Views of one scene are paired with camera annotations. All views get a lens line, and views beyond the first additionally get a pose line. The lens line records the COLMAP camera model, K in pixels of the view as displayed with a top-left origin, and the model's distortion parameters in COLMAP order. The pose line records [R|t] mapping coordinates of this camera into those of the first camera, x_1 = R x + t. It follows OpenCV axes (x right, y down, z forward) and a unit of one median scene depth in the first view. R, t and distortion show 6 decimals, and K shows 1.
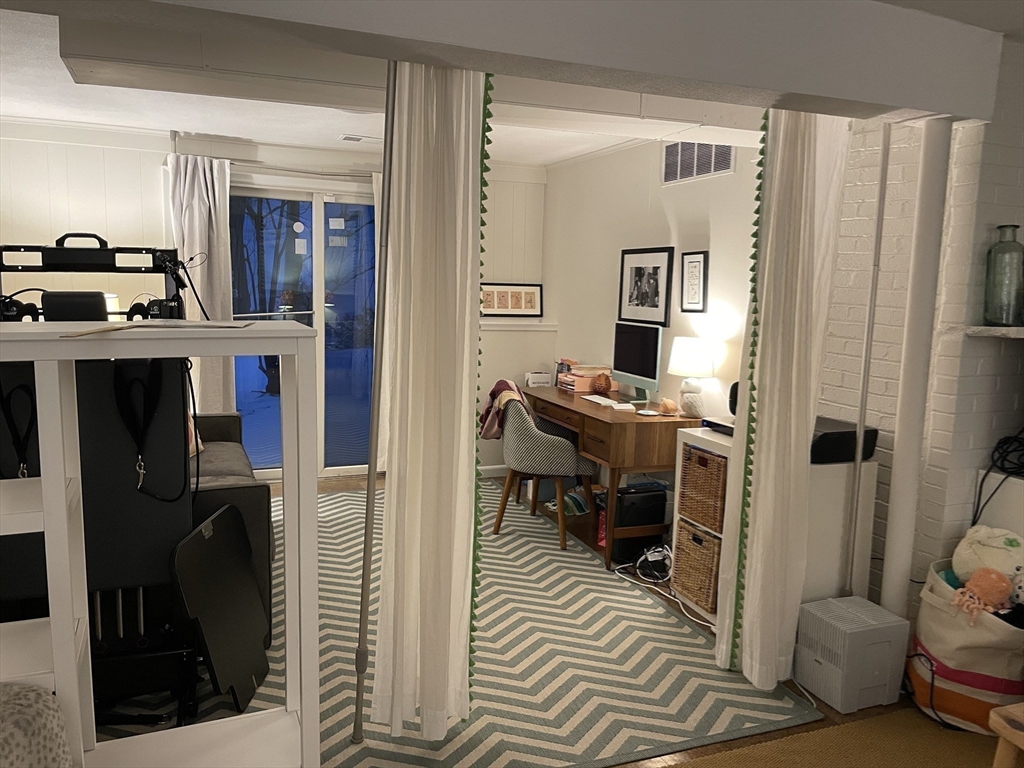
lens RADIAL K [[811.4, 0, 512.0], [0, 811.4, 384.0], [0, 0, 1]] dist [0.005355, 0.000757]
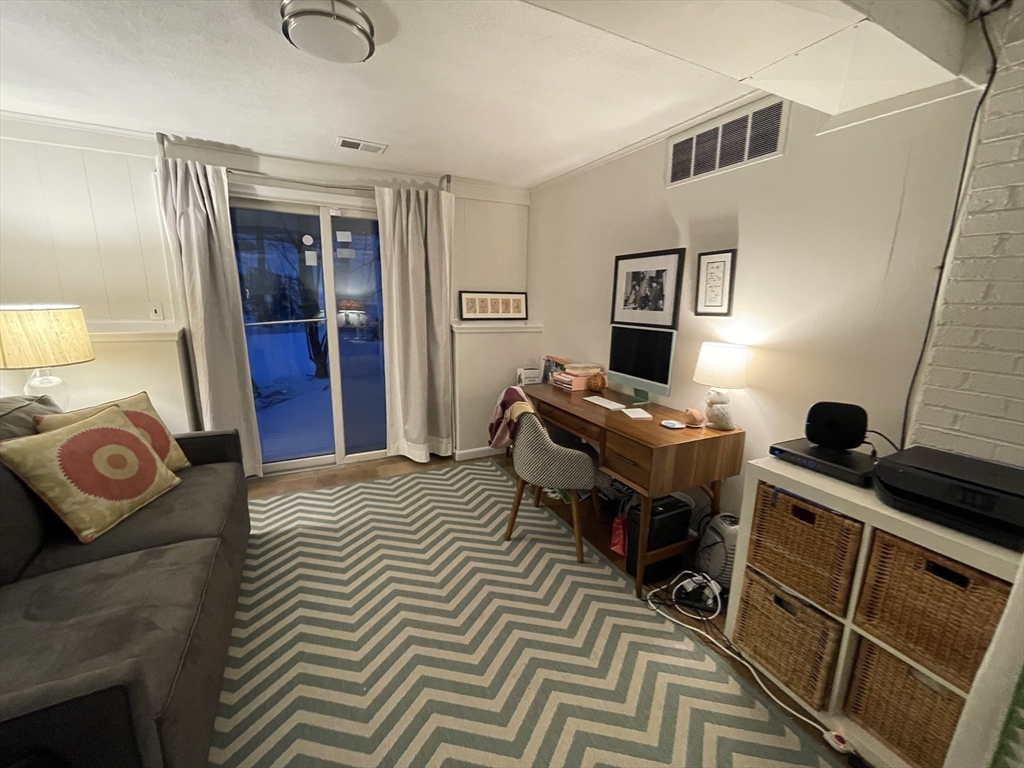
lens RADIAL K [[422.2, 0, 512.0], [0, 422.2, 384.0], [0, 0, 1]] dist [-0.015156, 0.000027]
pose [[0.996332, -0.026218, 0.081457, -0.049609], [0.019907, 0.996805, 0.077352, -0.046219], [-0.083225, -0.075447, 0.993671, 0.470784]]
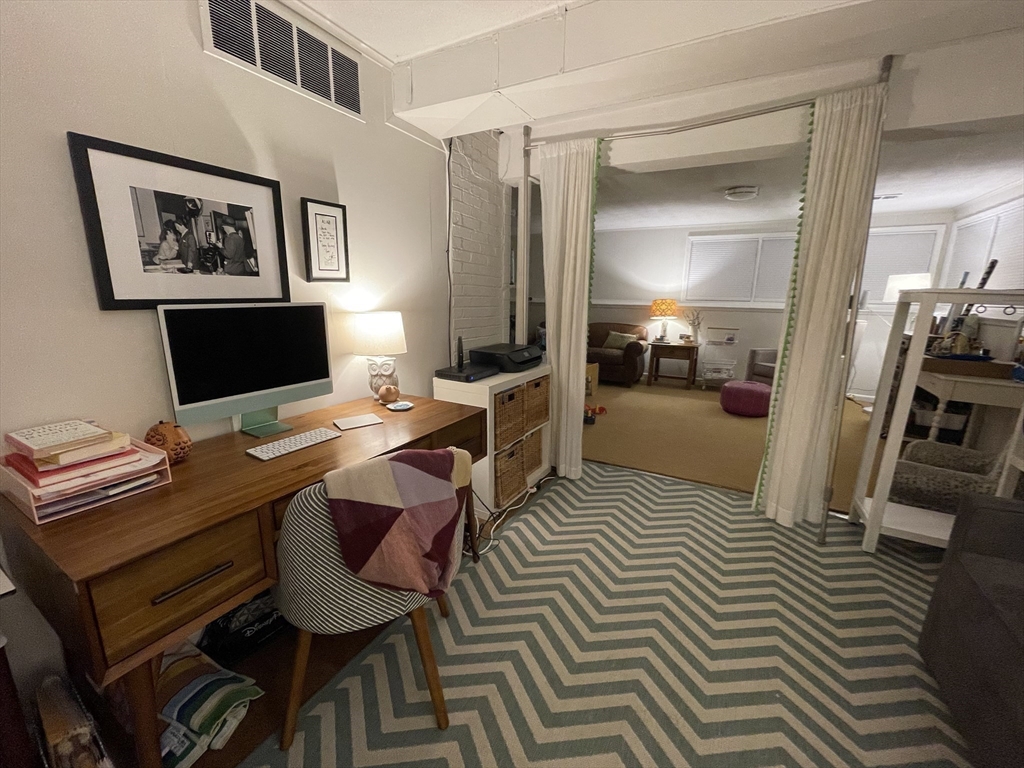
lens RADIAL K [[412.0, 0, 512.0], [0, 412.0, 384.0], [0, 0, 1]] dist [-0.000086, 0.000296]
pose [[-0.623955, -0.199868, 0.755469, -0.194317], [0.073586, 0.947417, 0.311426, -0.096221], [-0.777988, 0.249907, -0.576438, 1.013415]]
